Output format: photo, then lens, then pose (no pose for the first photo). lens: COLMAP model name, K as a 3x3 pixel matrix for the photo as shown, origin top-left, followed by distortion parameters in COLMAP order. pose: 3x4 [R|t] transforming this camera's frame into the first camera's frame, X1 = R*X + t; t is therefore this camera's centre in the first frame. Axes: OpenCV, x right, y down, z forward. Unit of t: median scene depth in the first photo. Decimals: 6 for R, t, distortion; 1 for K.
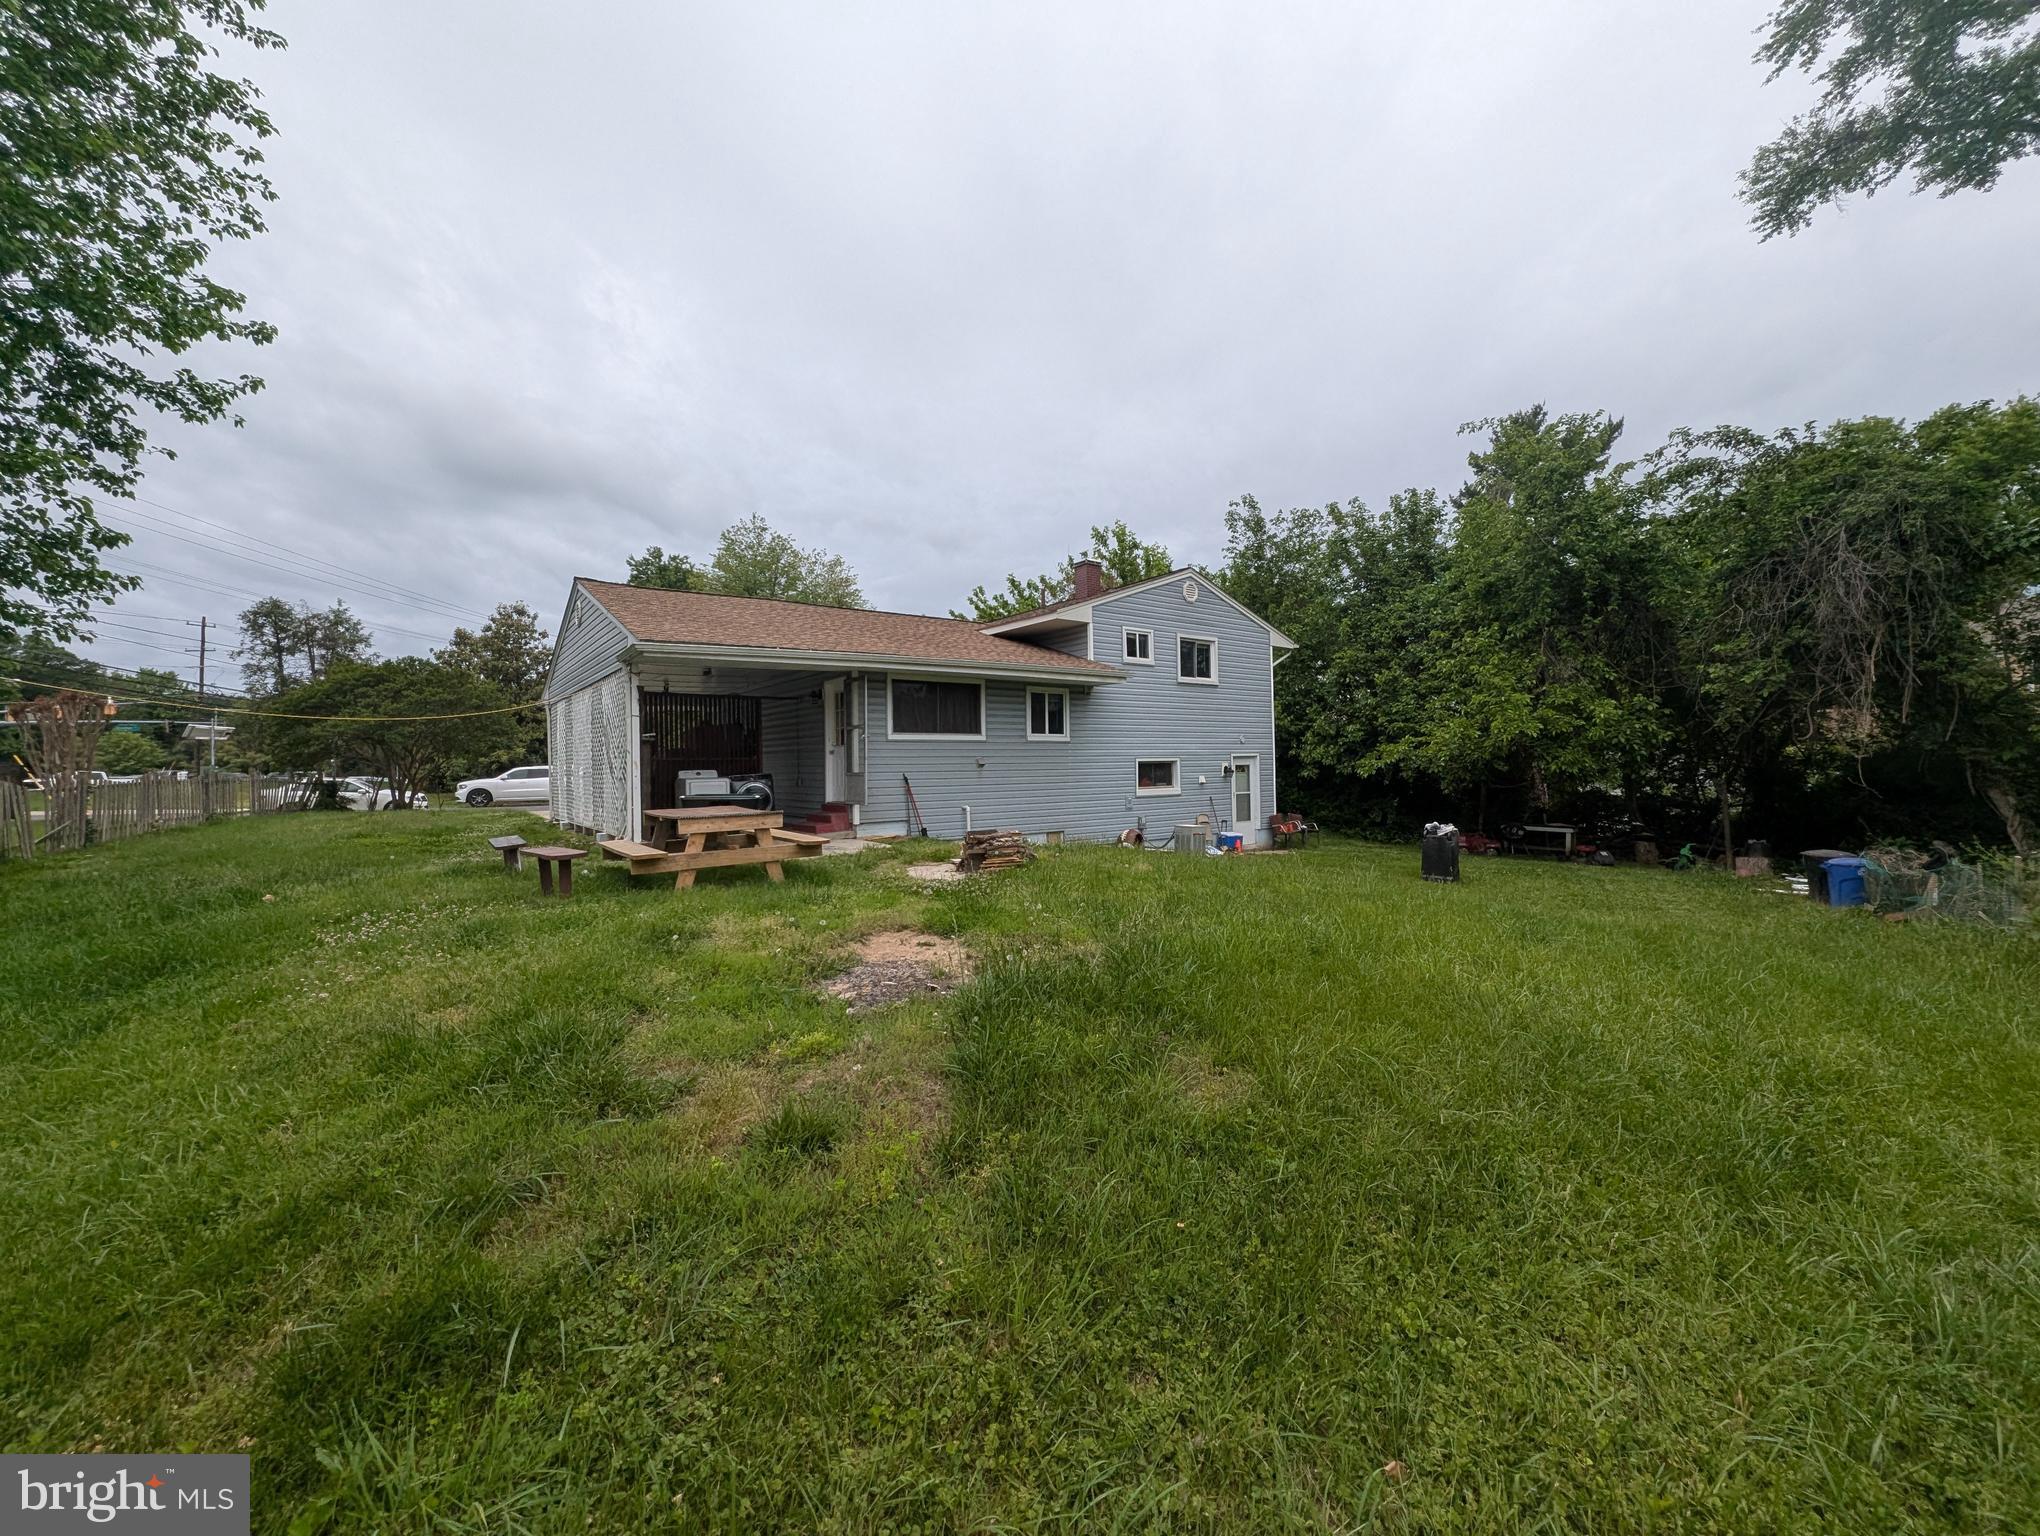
lens RADIAL K [[797.8, 0, 1038.8], [0, 797.8, 775.8], [0, 0, 1]] dist [0.000439, -0.000036]
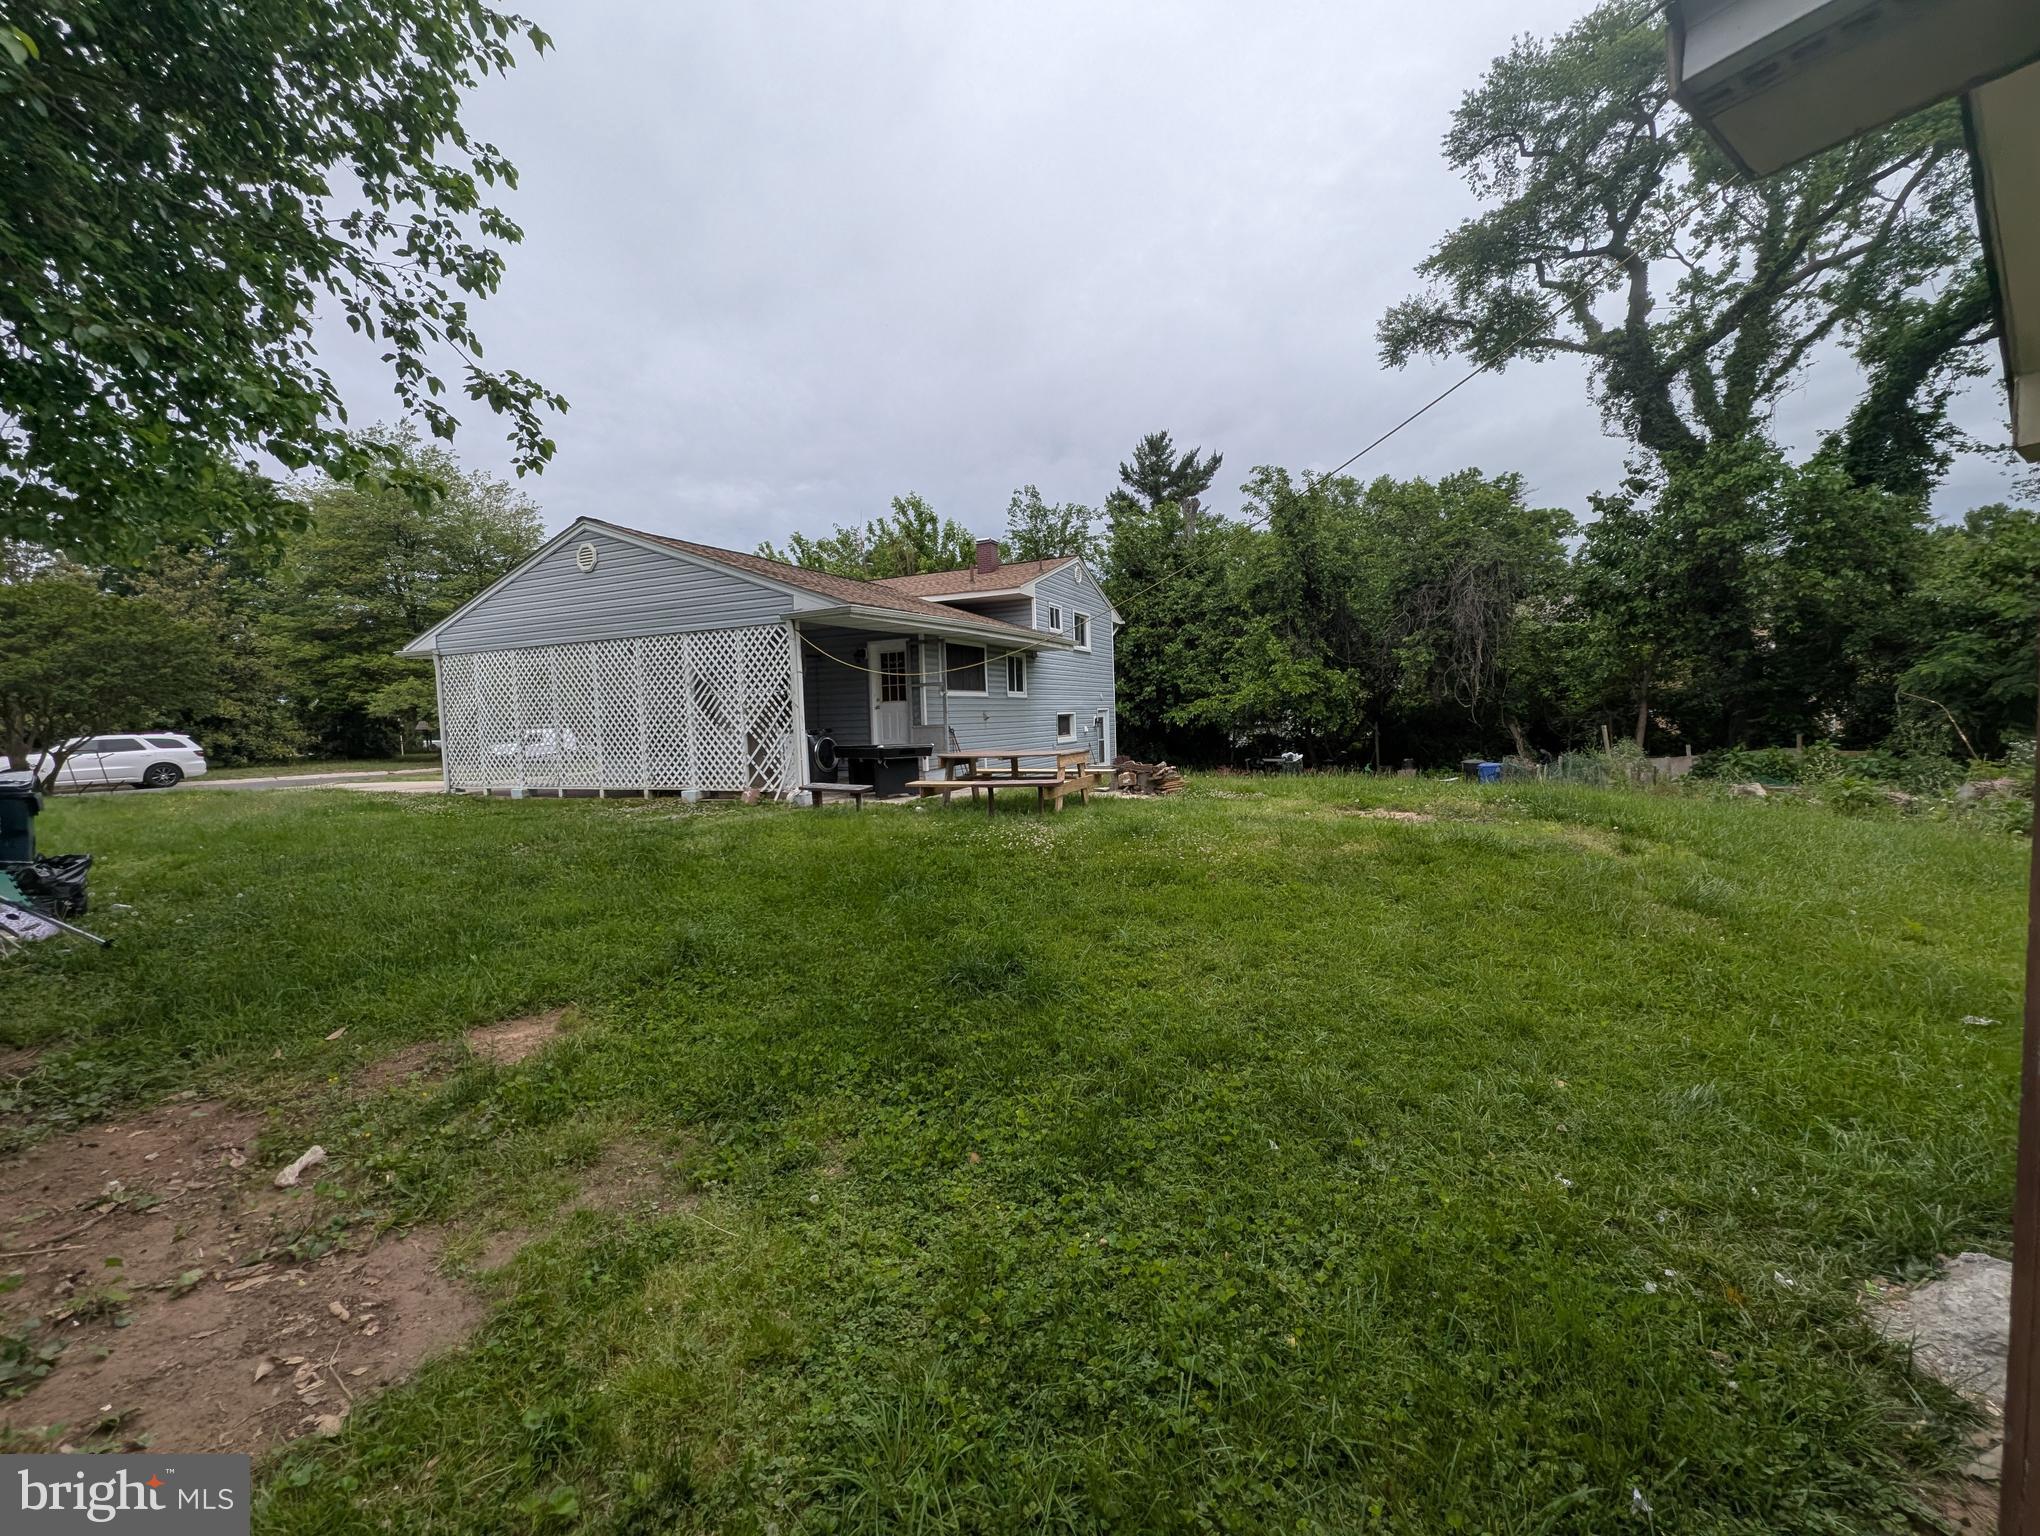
lens RADIAL K [[797.8, 0, 1038.8], [0, 797.8, 775.8], [0, 0, 1]] dist [0.000439, -0.000036]
pose [[0.872476, -0.048481, 0.486246, -0.484423], [0.026036, 0.998265, 0.052816, 0.008348], [-0.487963, -0.033421, 0.872224, -0.036350]]
